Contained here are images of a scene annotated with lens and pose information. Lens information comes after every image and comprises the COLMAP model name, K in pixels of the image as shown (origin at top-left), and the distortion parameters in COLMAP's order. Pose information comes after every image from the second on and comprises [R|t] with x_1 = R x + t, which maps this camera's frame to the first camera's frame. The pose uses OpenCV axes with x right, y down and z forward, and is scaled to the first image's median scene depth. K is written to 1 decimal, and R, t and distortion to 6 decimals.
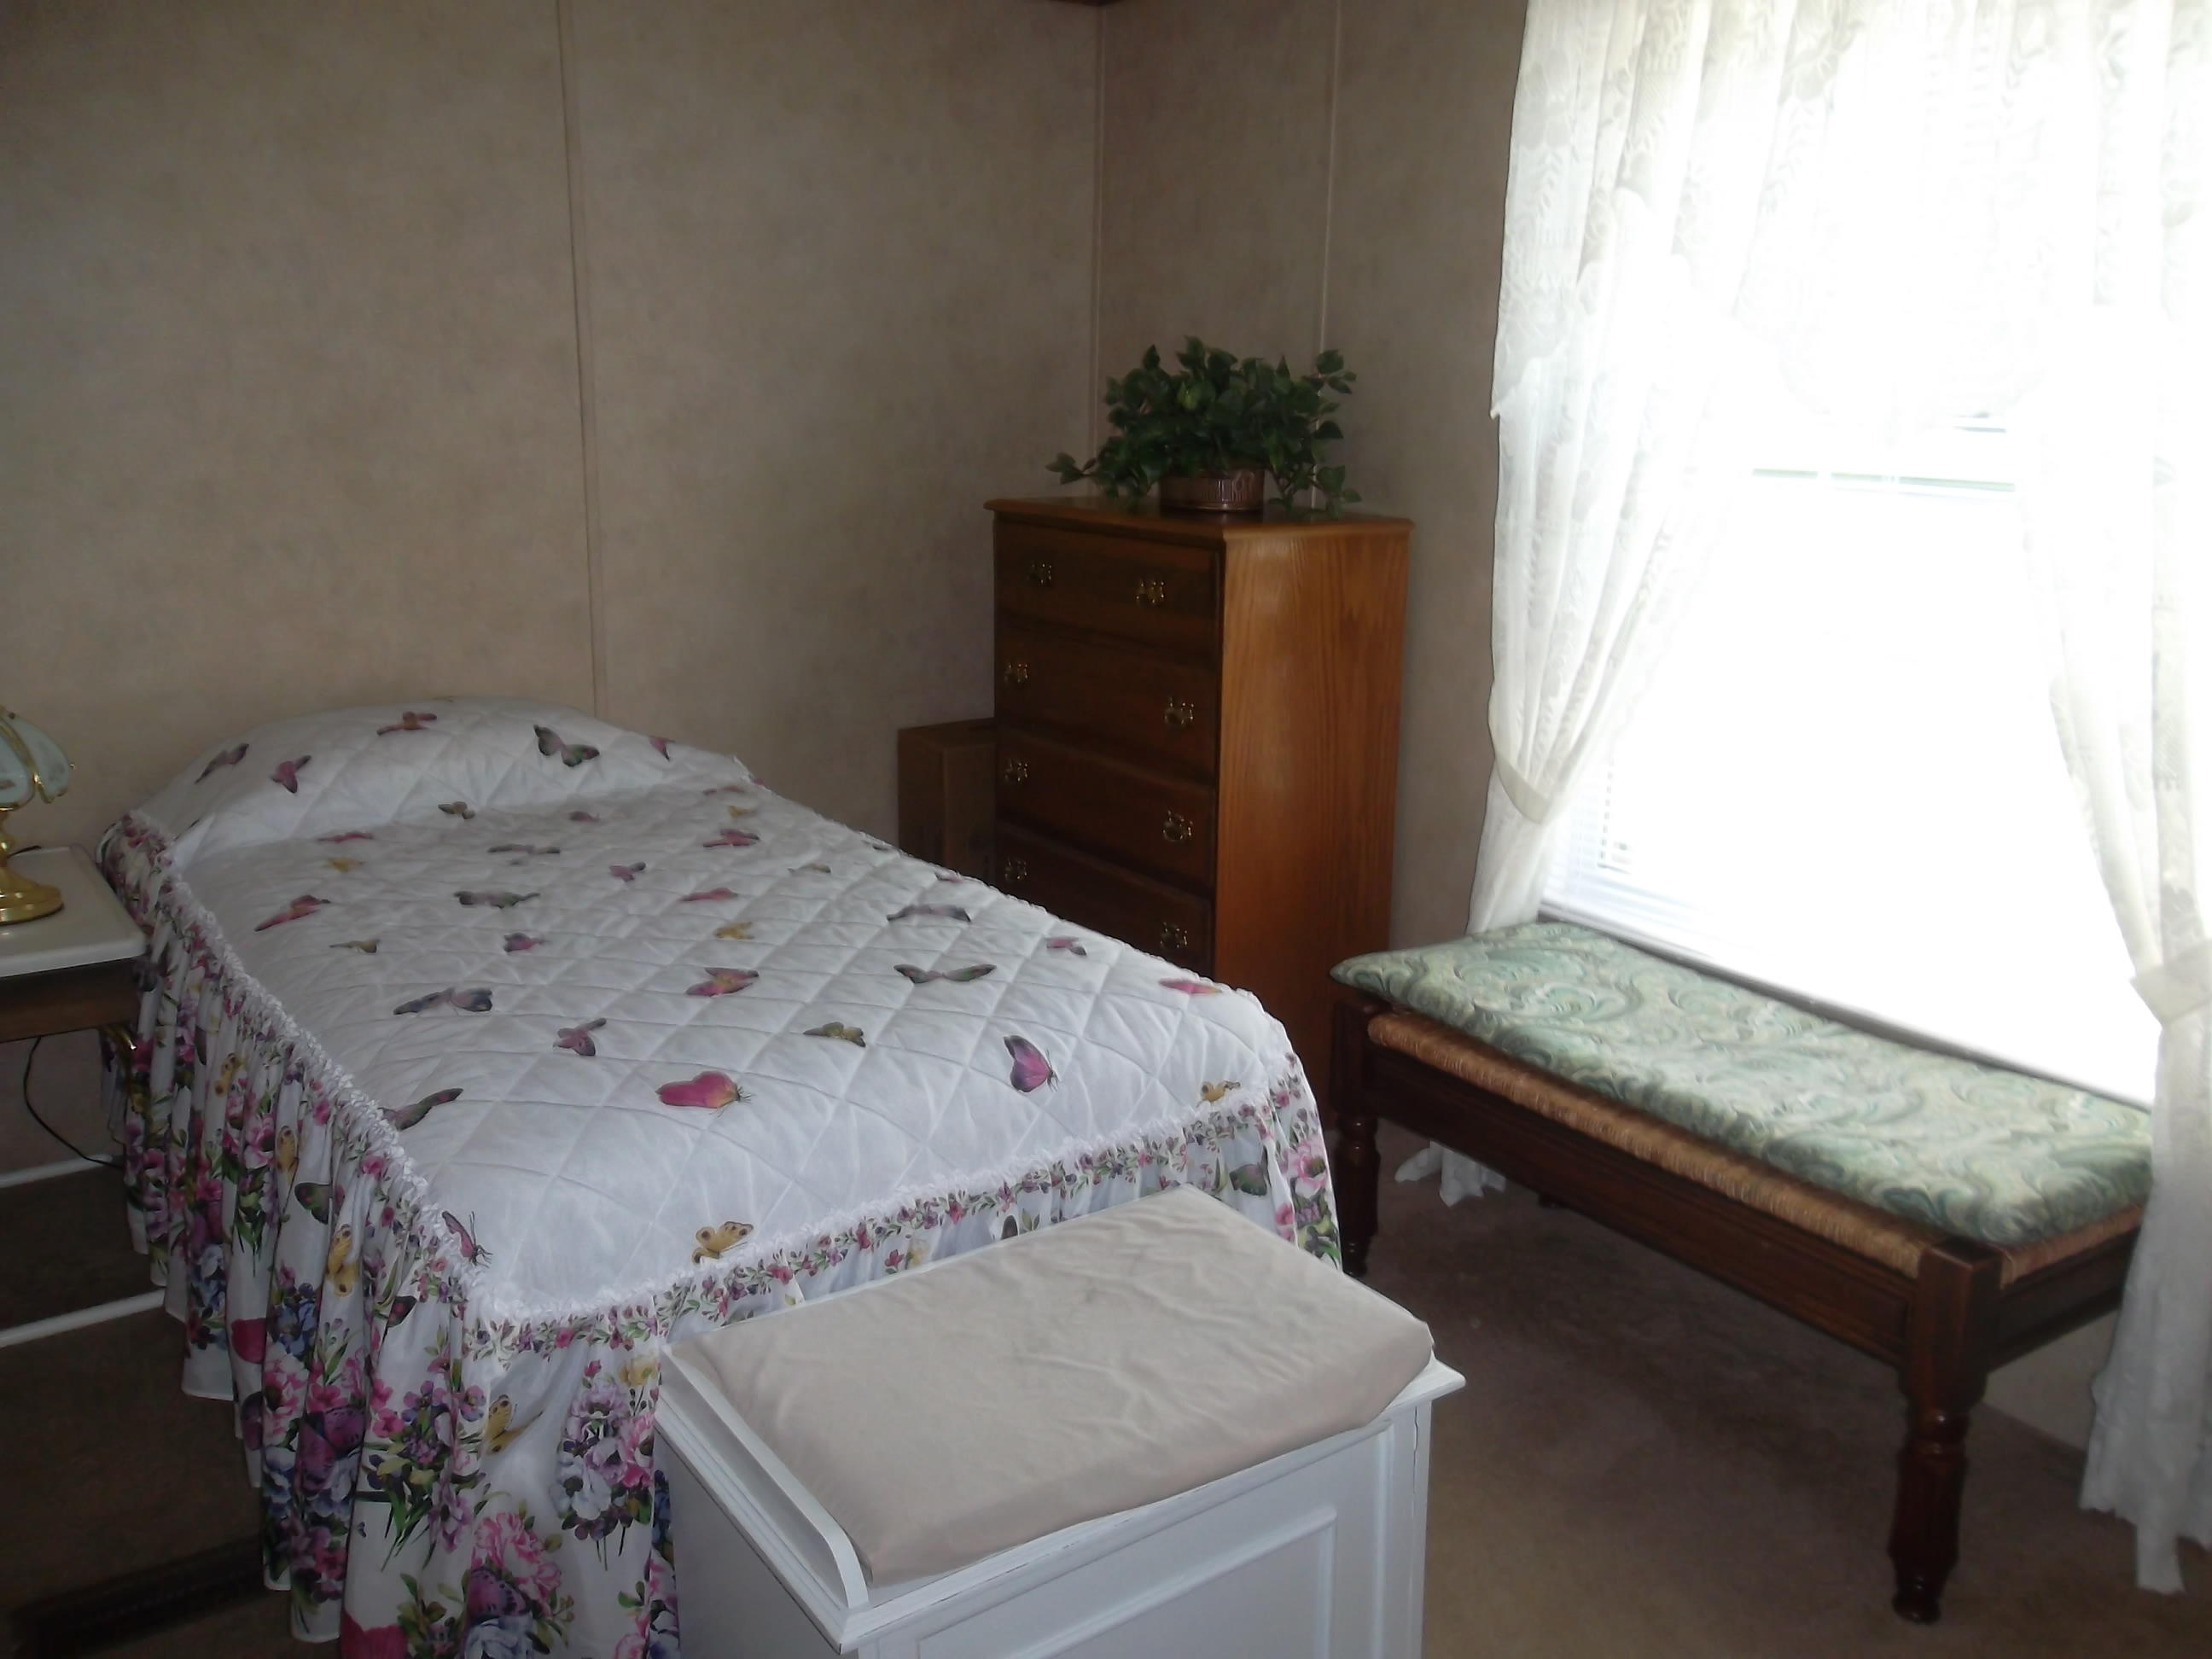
lens RADIAL K [[1811.5, 0, 1106.8], [0, 1811.5, 839.5], [0, 0, 1]] dist [0.015360, 0.001887]
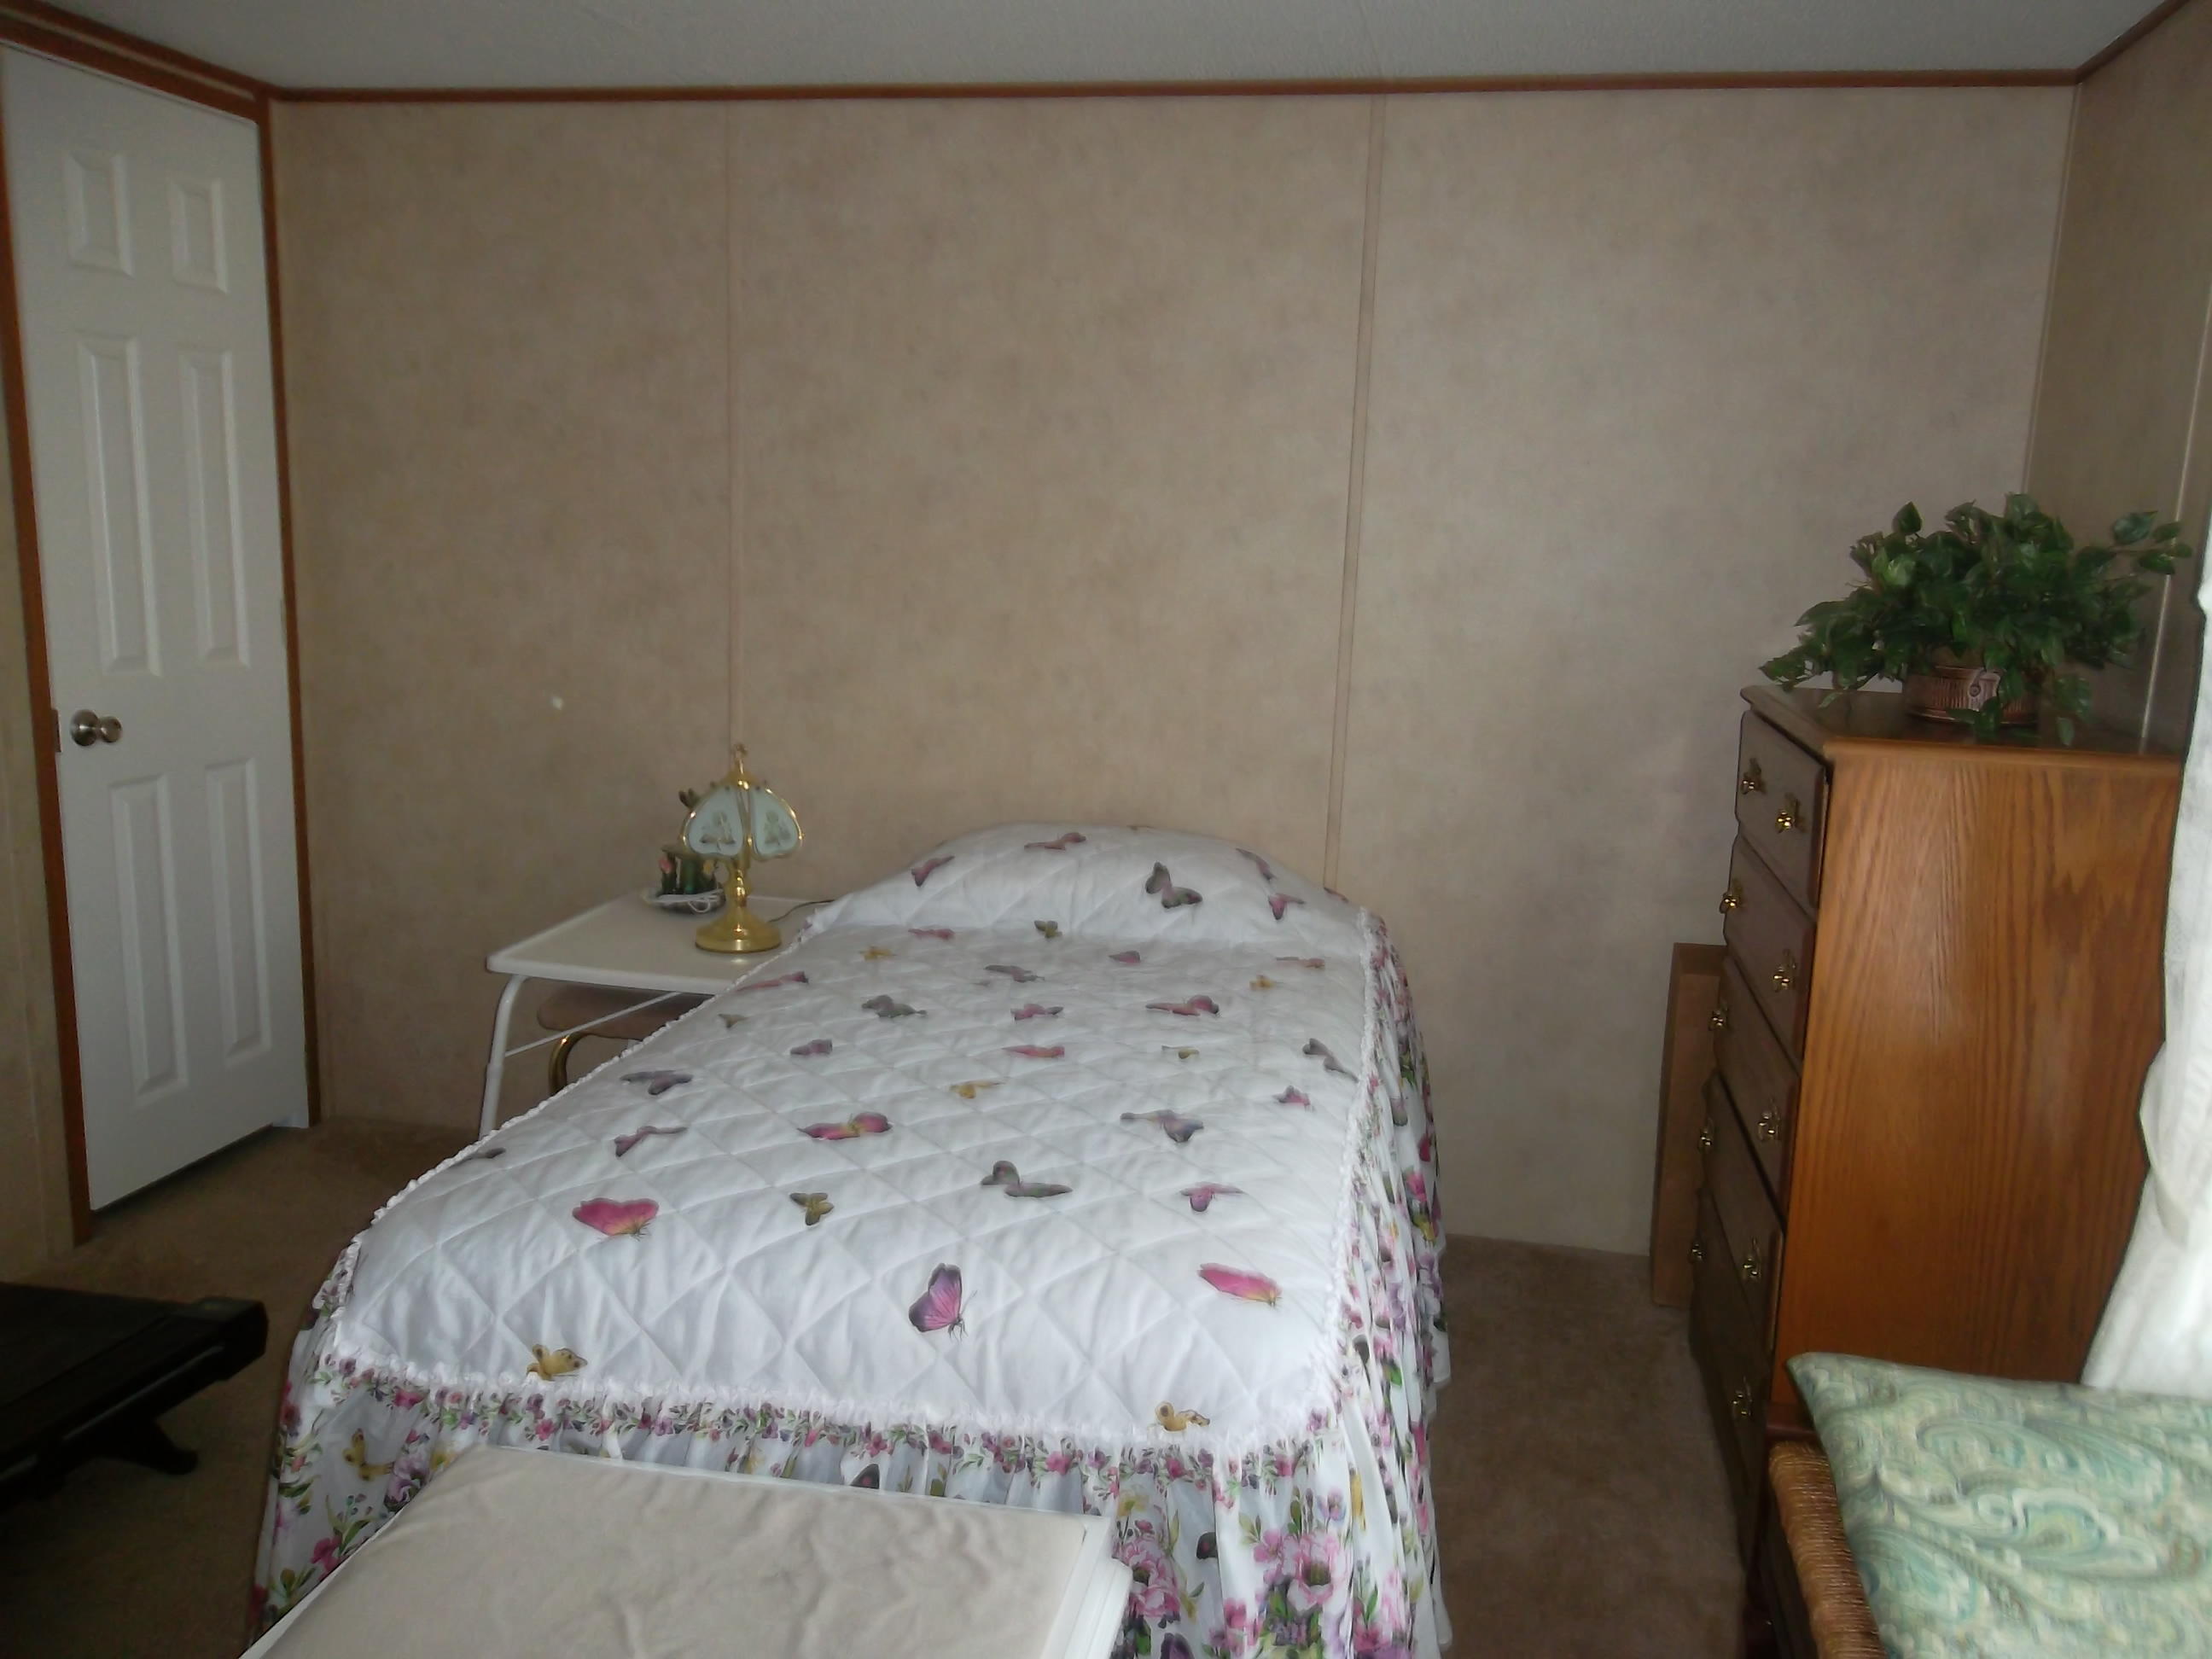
lens RADIAL K [[1811.5, 0, 1113.9], [0, 1811.5, 822.5], [0, 0, 1]] dist [0.015360, 0.001887]
pose [[0.711092, 0.133555, -0.690297, 0.538668], [-0.199035, 0.979870, -0.015451, -0.095525], [0.674339, 0.148381, 0.723361, 0.363816]]
